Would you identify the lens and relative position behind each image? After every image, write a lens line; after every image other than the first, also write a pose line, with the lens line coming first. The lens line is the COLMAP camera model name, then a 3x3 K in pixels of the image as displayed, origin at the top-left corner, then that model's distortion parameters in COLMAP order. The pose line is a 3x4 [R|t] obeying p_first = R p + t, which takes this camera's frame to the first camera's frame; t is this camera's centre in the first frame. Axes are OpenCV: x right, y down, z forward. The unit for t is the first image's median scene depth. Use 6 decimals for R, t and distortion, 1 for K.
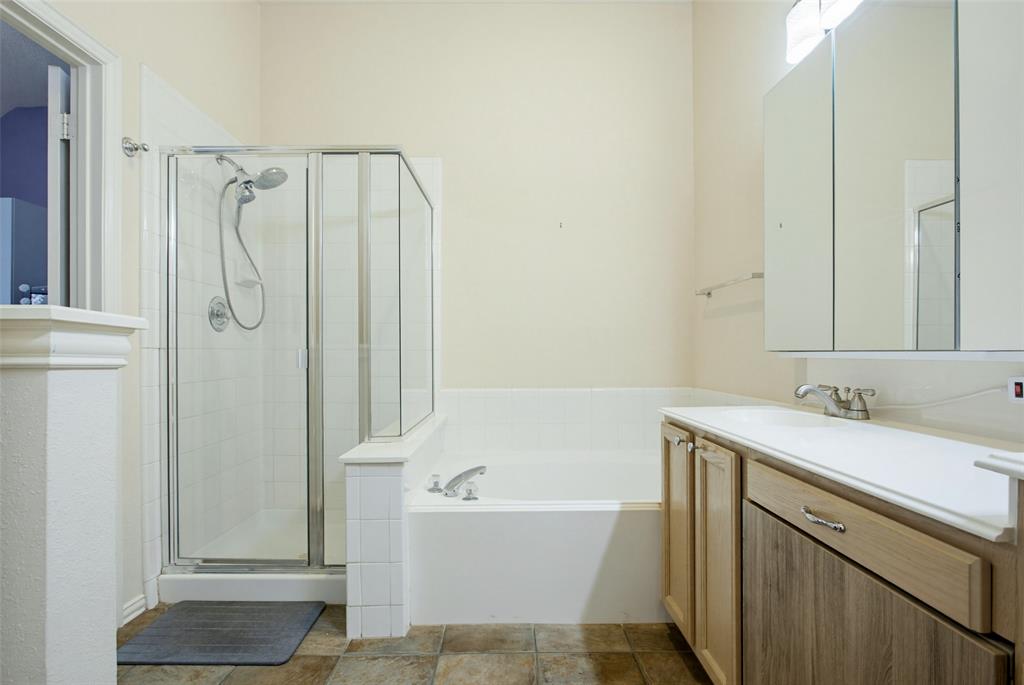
lens RADIAL K [[493.7, 0, 507.4], [0, 493.7, 352.5], [0, 0, 1]] dist [-0.001179, 0.000032]
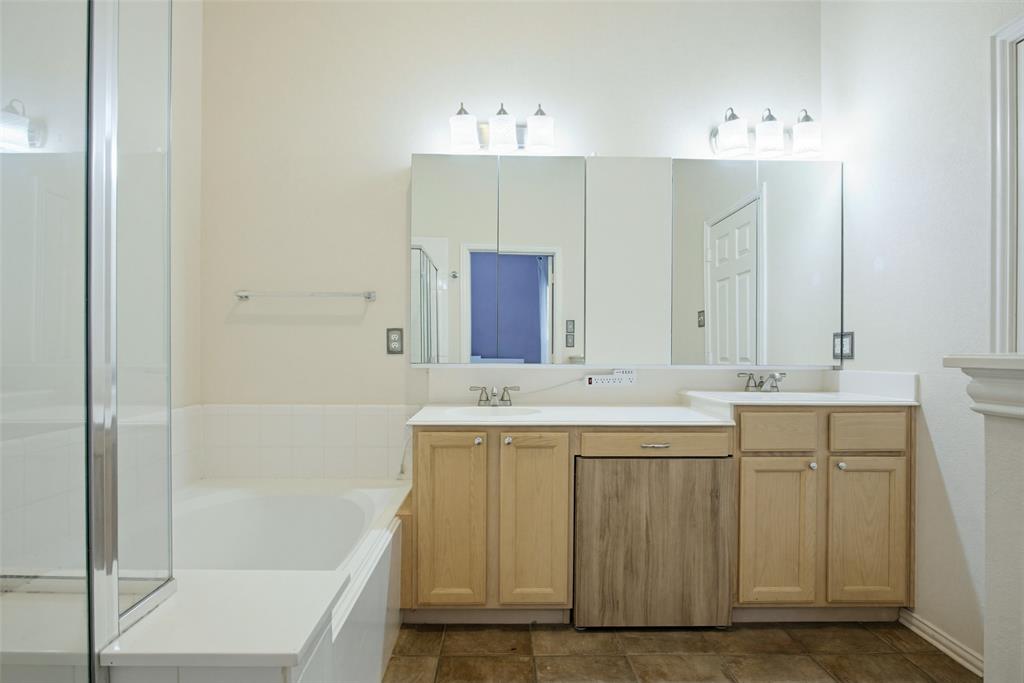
lens RADIAL K [[493.7, 0, 507.4], [0, 493.7, 351.5], [0, 0, 1]] dist [-0.001179, 0.000032]
pose [[-0.020919, -0.002214, 0.999779, -0.899320], [-0.008125, 0.999965, 0.002044, -0.046178], [-0.999748, -0.008080, -0.020937, 1.006796]]
